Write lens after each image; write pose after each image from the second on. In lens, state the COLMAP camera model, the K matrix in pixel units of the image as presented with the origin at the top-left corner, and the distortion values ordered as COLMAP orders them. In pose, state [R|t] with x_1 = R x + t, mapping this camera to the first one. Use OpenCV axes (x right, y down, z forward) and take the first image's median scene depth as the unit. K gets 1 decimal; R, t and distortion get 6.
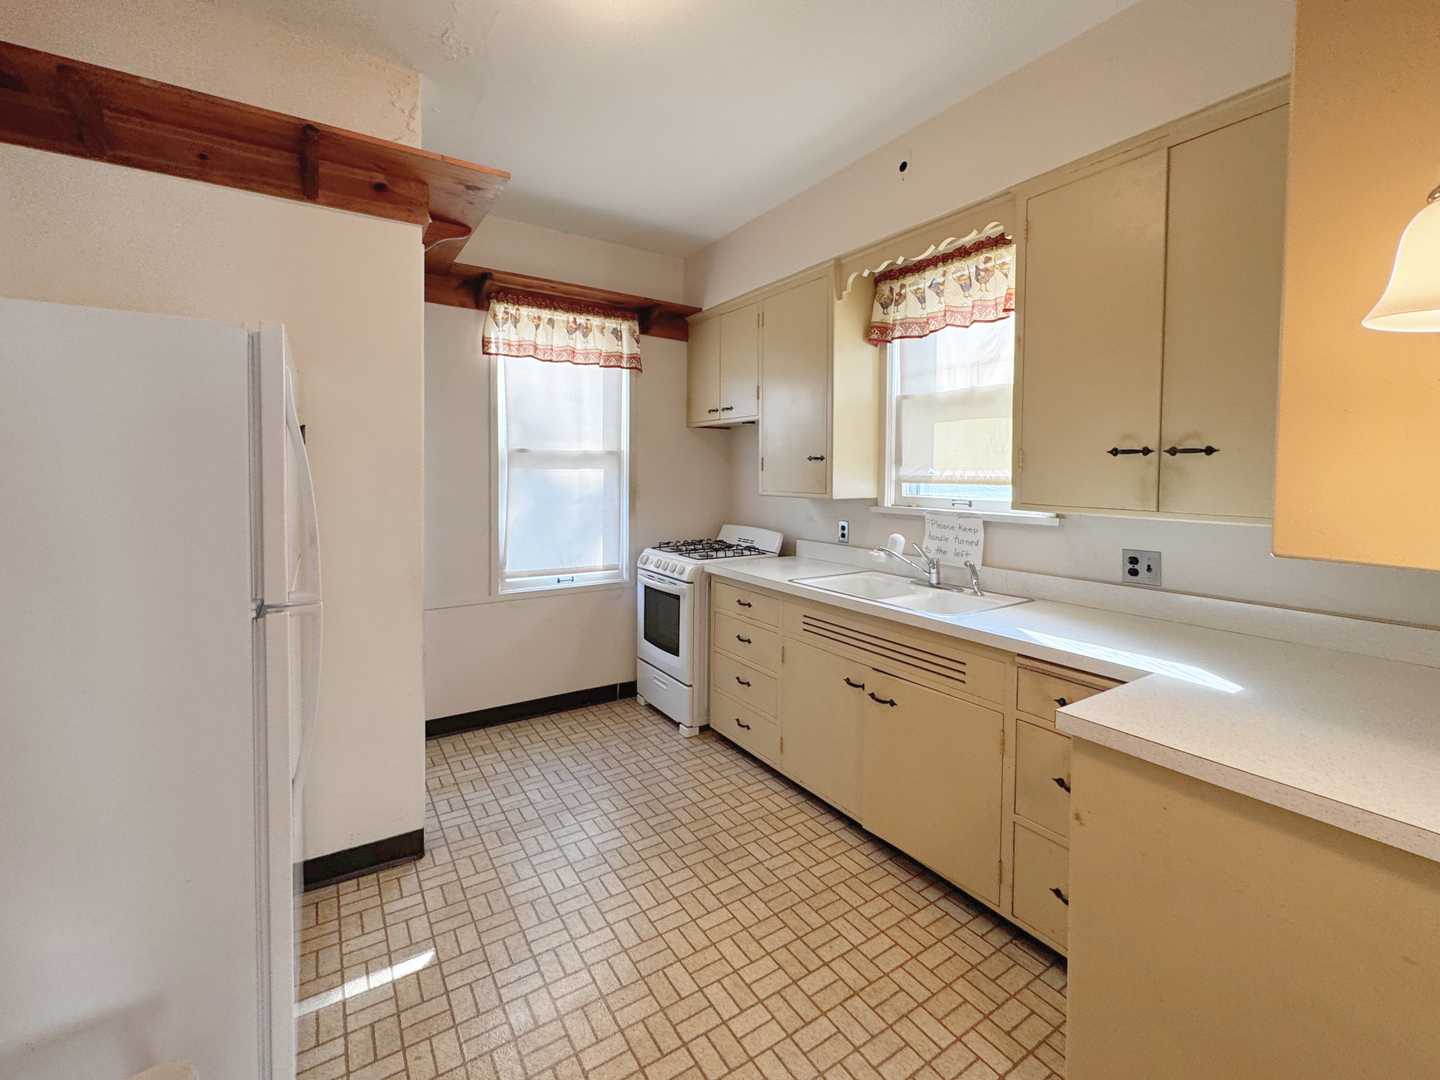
lens RADIAL K [[622.6, 0, 716.4], [0, 622.6, 488.4], [0, 0, 1]] dist [-0.003649, 0.000612]
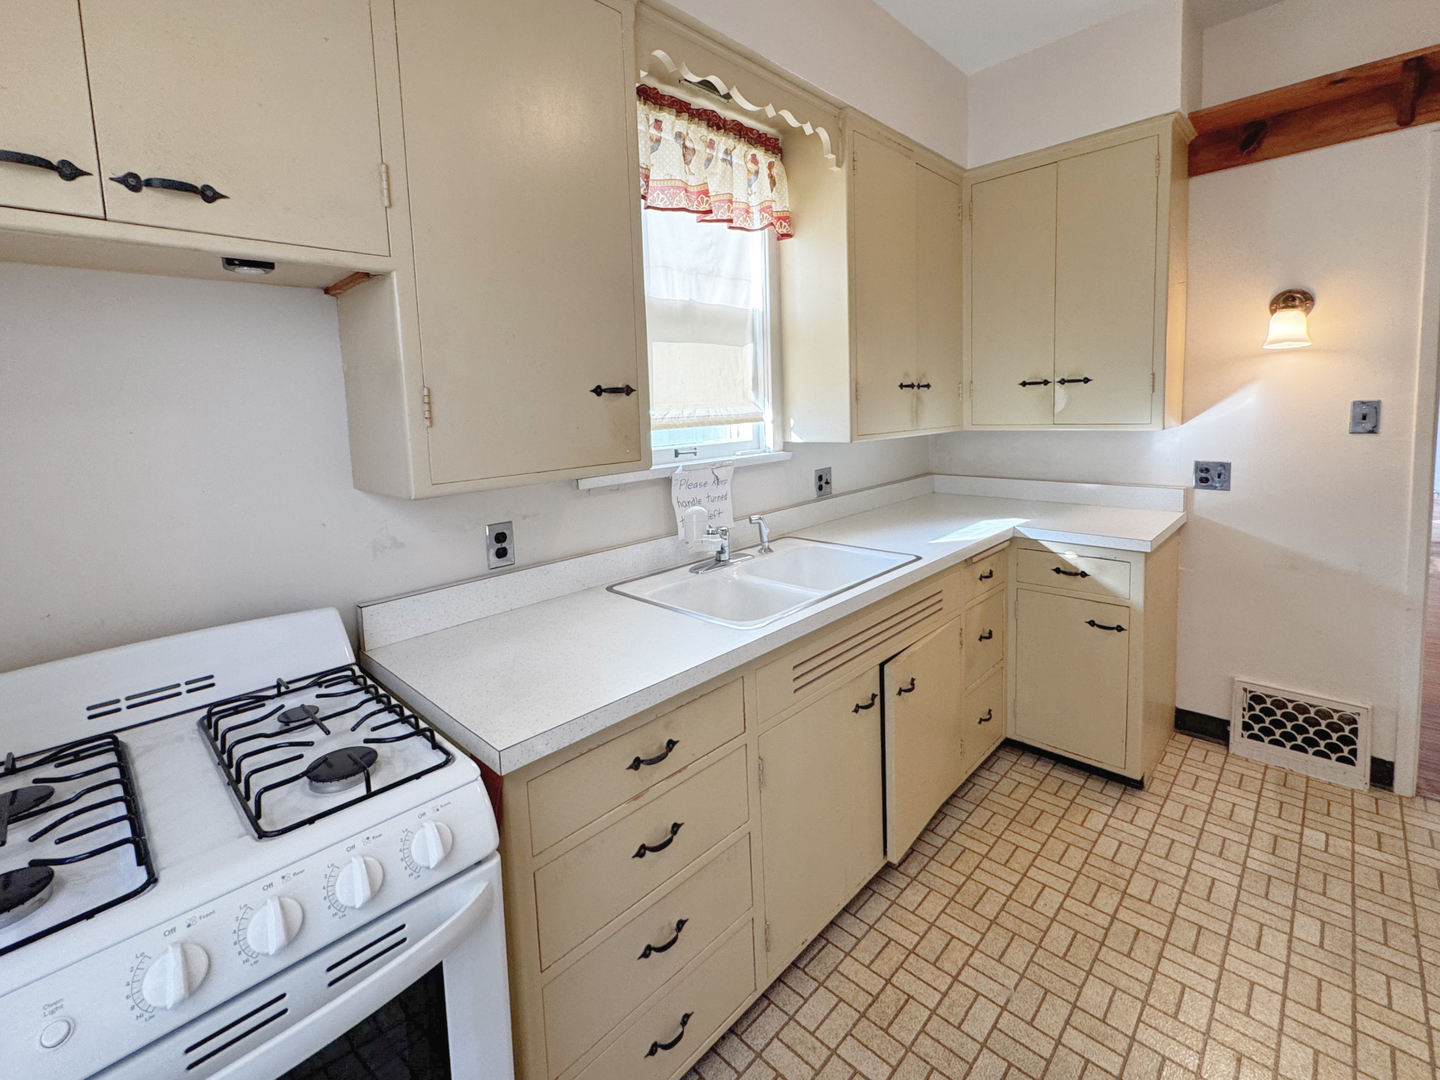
lens RADIAL K [[642.0, 0, 717.0], [0, 642.0, 459.7], [0, 0, 1]] dist [-0.000922, 0.000187]
pose [[-0.222368, -0.085601, 0.971198, -0.478832], [0.060336, 0.993021, 0.101339, -0.056496], [-0.973094, 0.081132, -0.215651, 1.430873]]
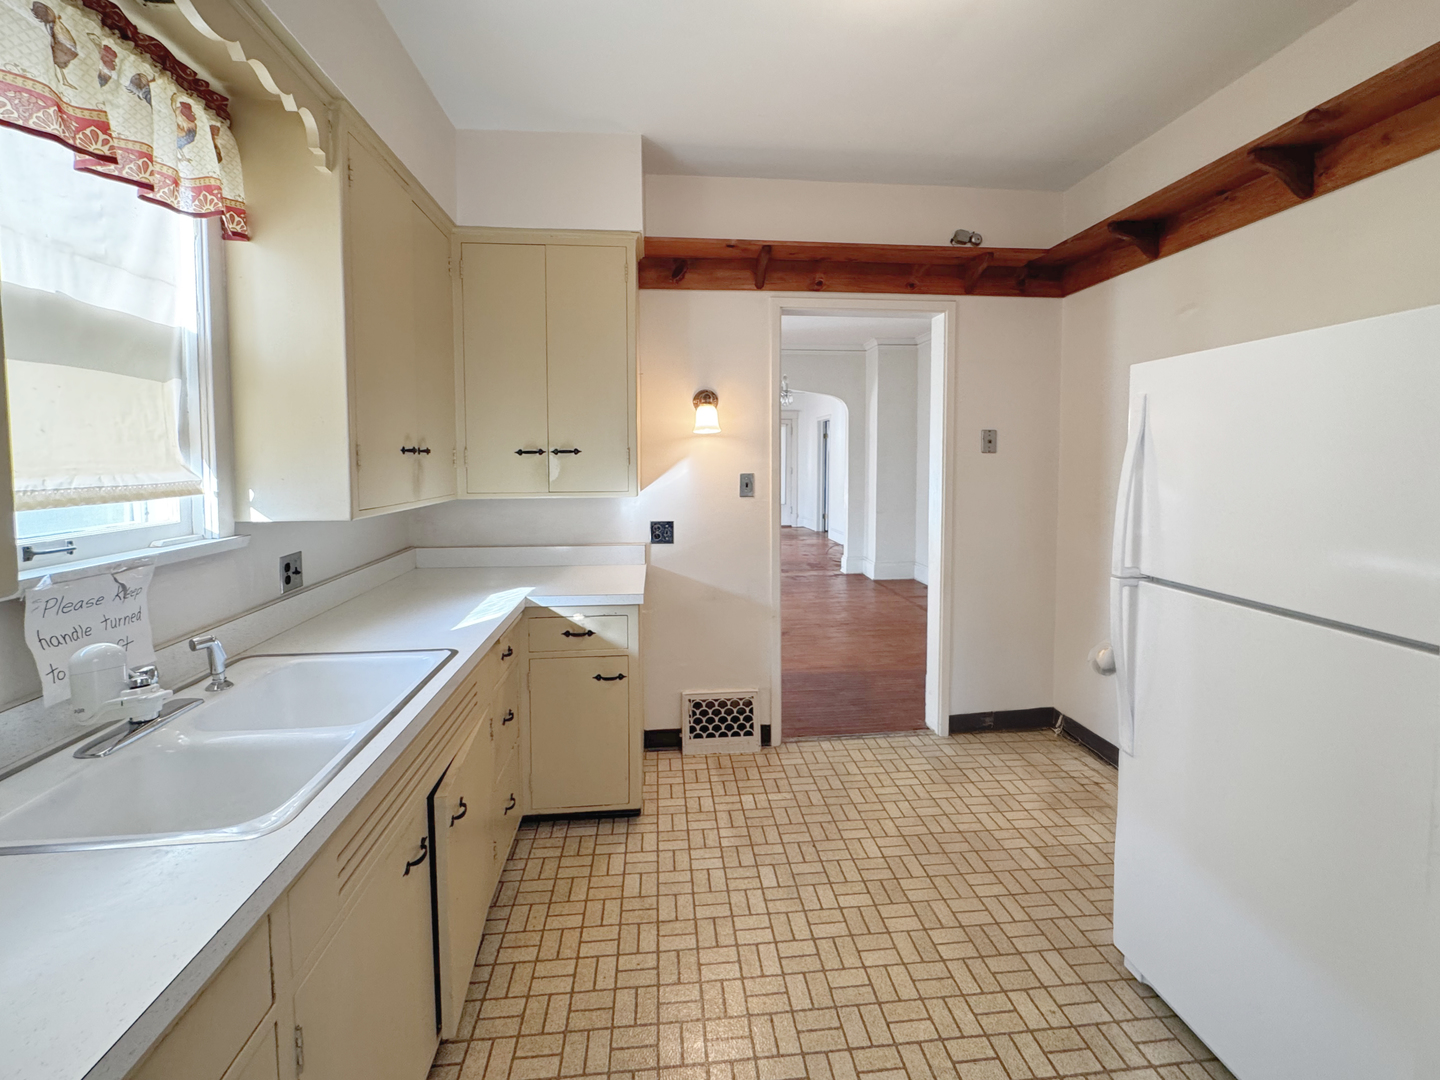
lens RADIAL K [[622.6, 0, 716.4], [0, 622.6, 488.4], [0, 0, 1]] dist [-0.003649, 0.000612]
pose [[-0.889363, -0.029346, 0.456260, -0.290350], [0.008860, 0.996644, 0.081373, -0.065785], [-0.457117, 0.076413, -0.886118, 1.478824]]
